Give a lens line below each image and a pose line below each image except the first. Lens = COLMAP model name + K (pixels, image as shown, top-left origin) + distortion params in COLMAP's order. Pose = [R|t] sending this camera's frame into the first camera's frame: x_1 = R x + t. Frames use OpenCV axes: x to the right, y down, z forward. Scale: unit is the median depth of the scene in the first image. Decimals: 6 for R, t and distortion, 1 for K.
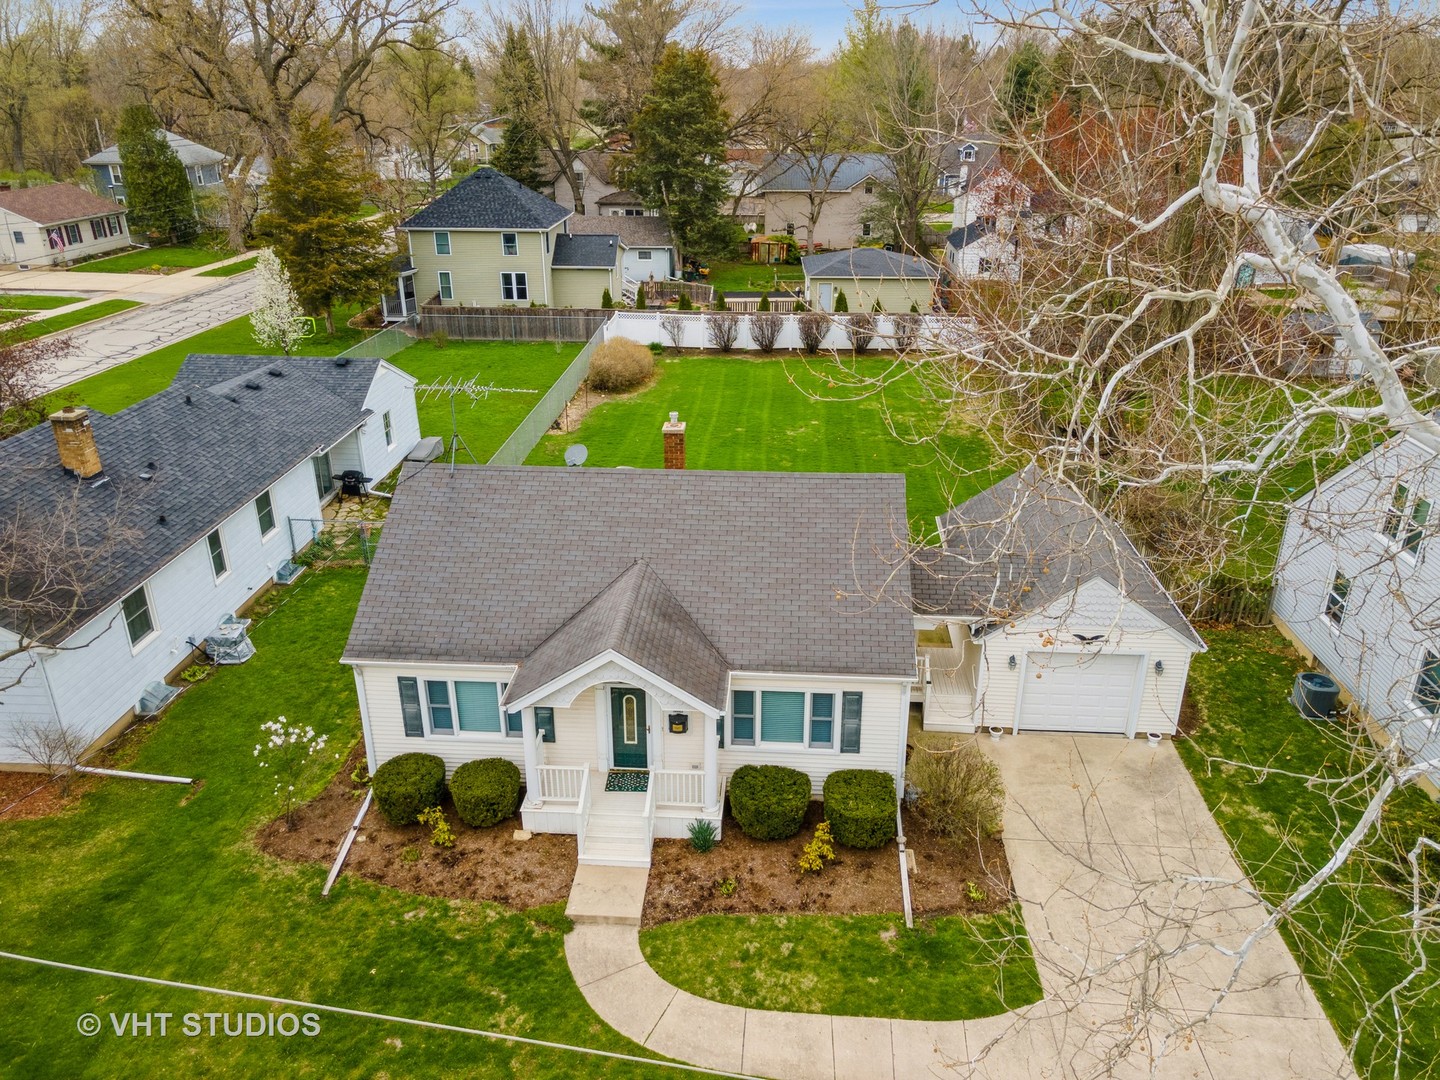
lens RADIAL K [[1034.5, 0, 720.0], [0, 1034.5, 540.0], [0, 0, 1]] dist [0.039641, 0.006739]
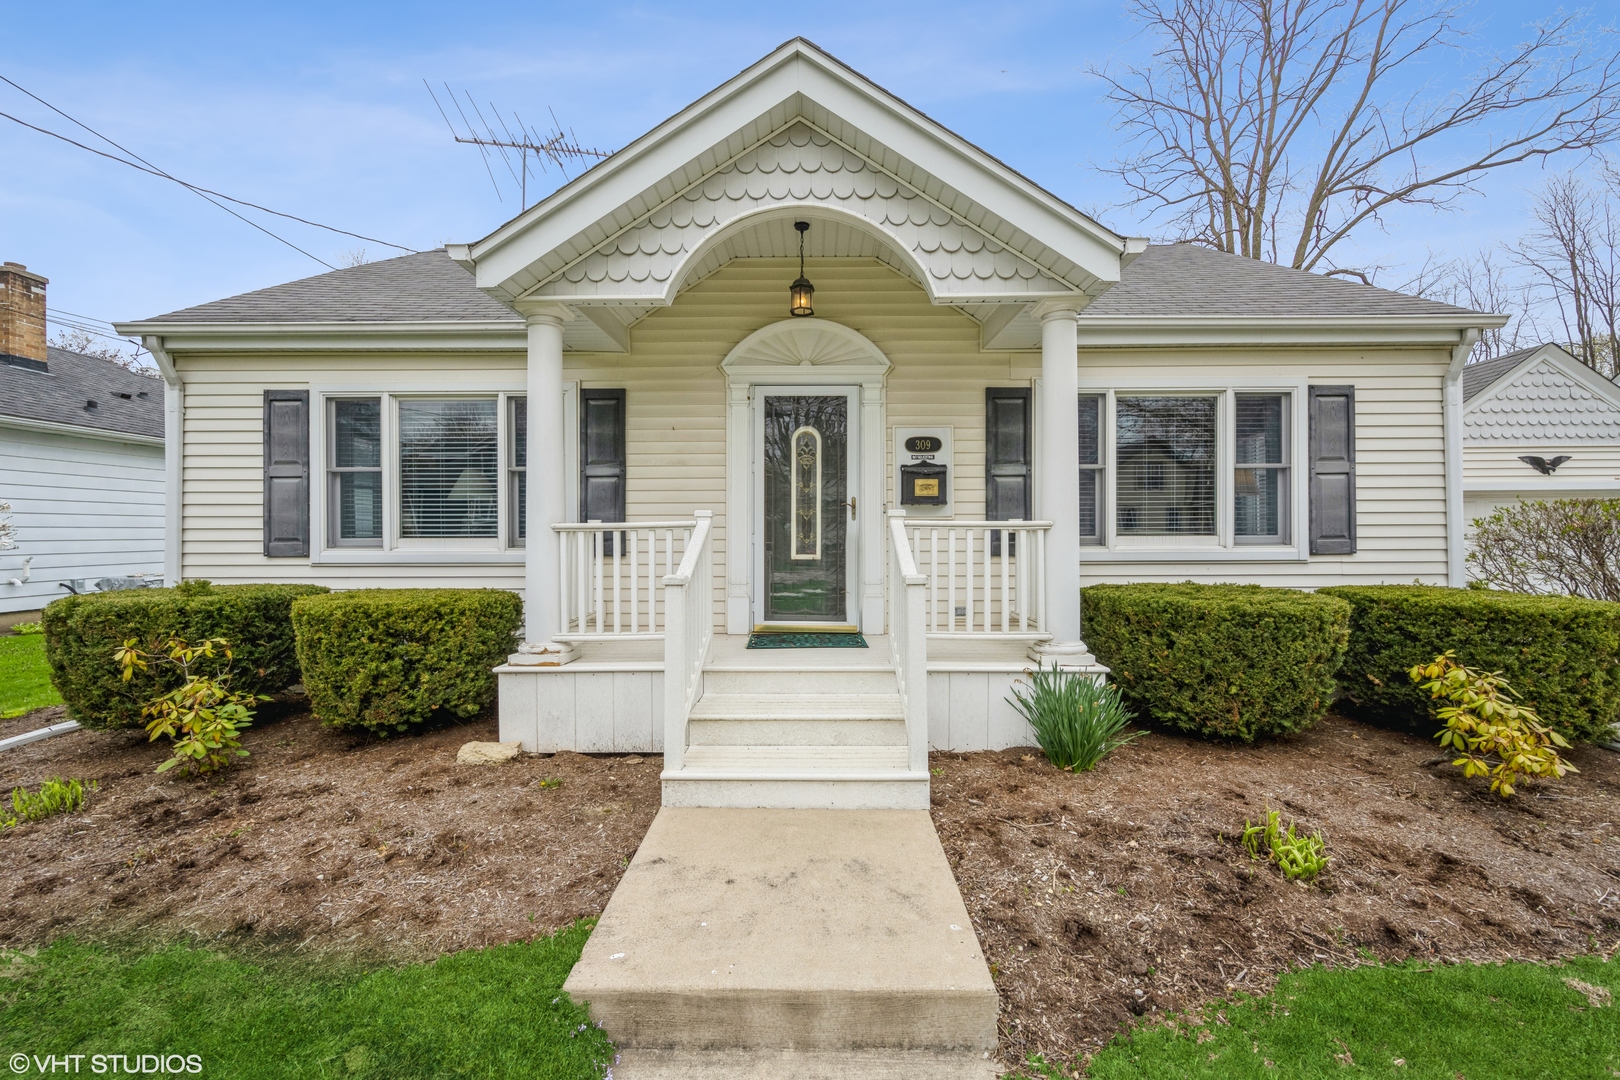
lens RADIAL K [[636.7, 0, 815.3], [0, 636.7, 531.4], [0, 0, 1]] dist [0.001929, 0.000098]
pose [[0.998024, 0.001898, 0.062805, -0.108676], [0.023342, 0.916814, -0.398632, 0.318732], [-0.058337, 0.399310, 0.914958, 0.833031]]
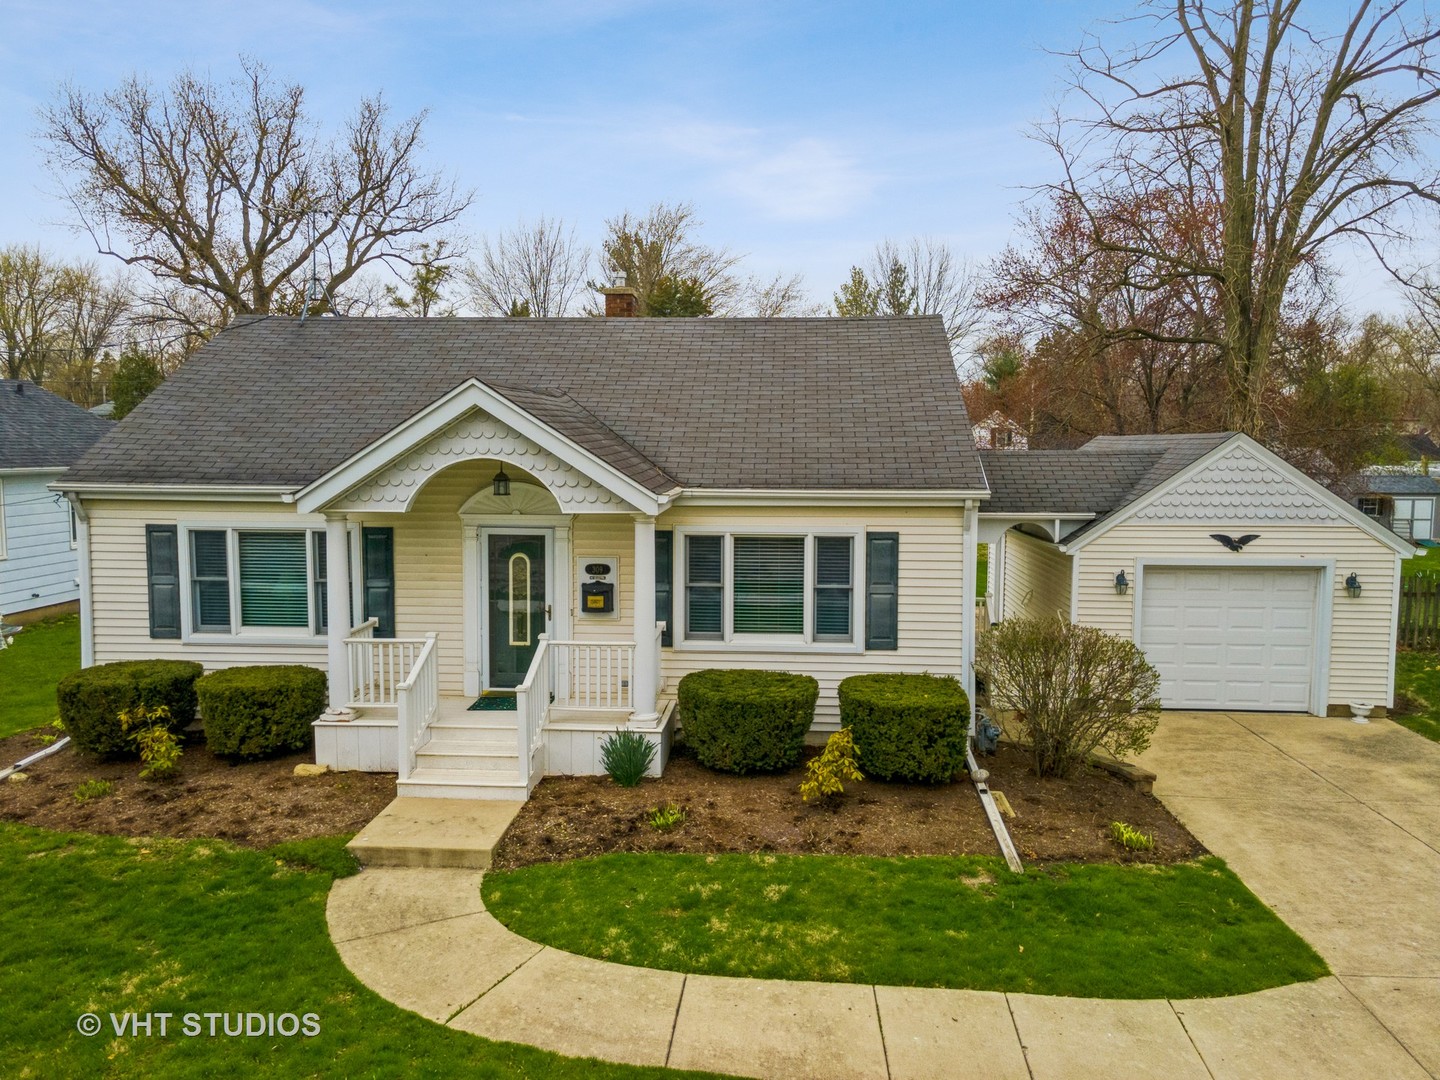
lens RADIAL K [[1034.5, 0, 720.0], [0, 1034.5, 540.0], [0, 0, 1]] dist [0.039641, 0.006739]
pose [[0.999962, 0.008568, 0.001608, 0.032718], [-0.007630, 0.949410, -0.313947, 0.360751], [-0.004217, 0.313923, 0.949439, 0.443230]]
